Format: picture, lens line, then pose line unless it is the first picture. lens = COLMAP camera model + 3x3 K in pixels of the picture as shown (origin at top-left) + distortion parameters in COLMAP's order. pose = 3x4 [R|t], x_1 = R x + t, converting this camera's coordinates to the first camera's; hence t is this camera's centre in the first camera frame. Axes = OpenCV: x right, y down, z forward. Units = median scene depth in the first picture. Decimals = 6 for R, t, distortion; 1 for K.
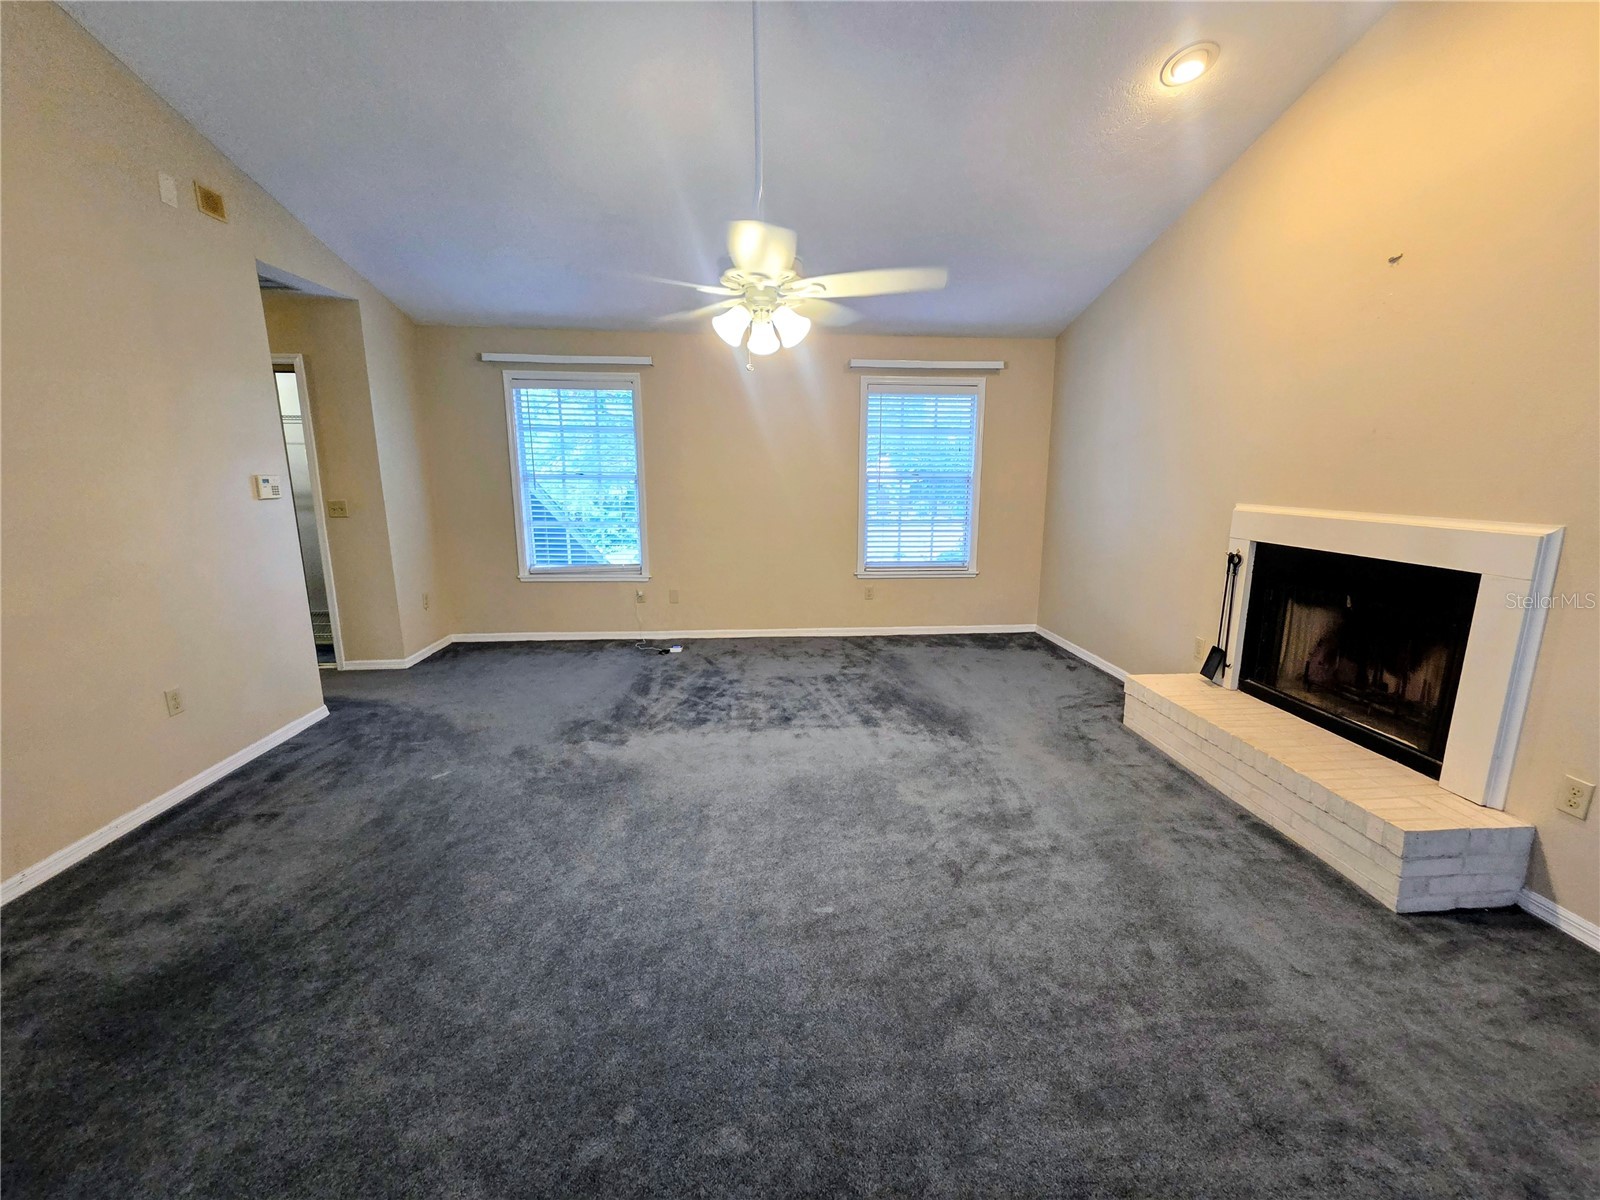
lens RADIAL K [[657.1, 0, 795.6], [0, 657.1, 599.3], [0, 0, 1]] dist [0.000658, -0.000265]
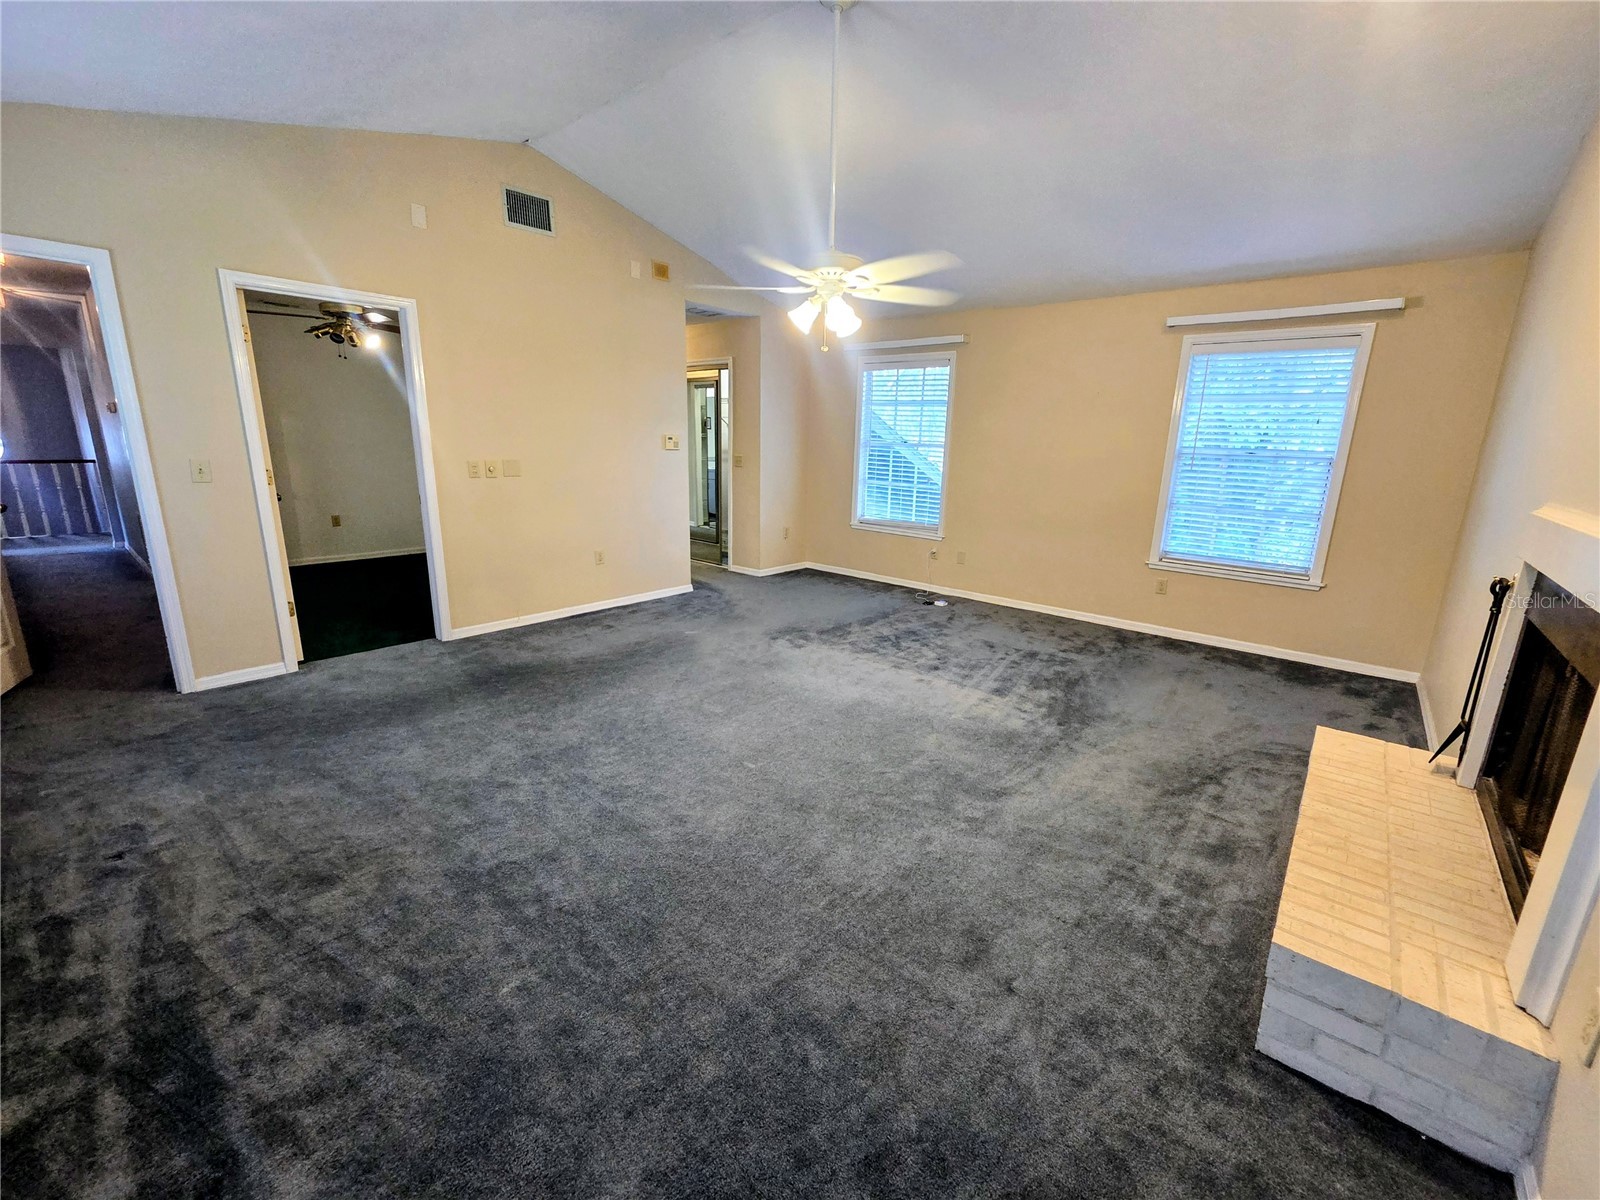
lens RADIAL K [[657.1, 0, 804.5], [0, 657.1, 599.4], [0, 0, 1]] dist [0.000658, -0.000265]
pose [[0.703733, 0.186072, -0.685666, 0.512660], [-0.163278, 0.981620, 0.098805, -0.002421], [0.691448, 0.042422, 0.721180, 0.054248]]
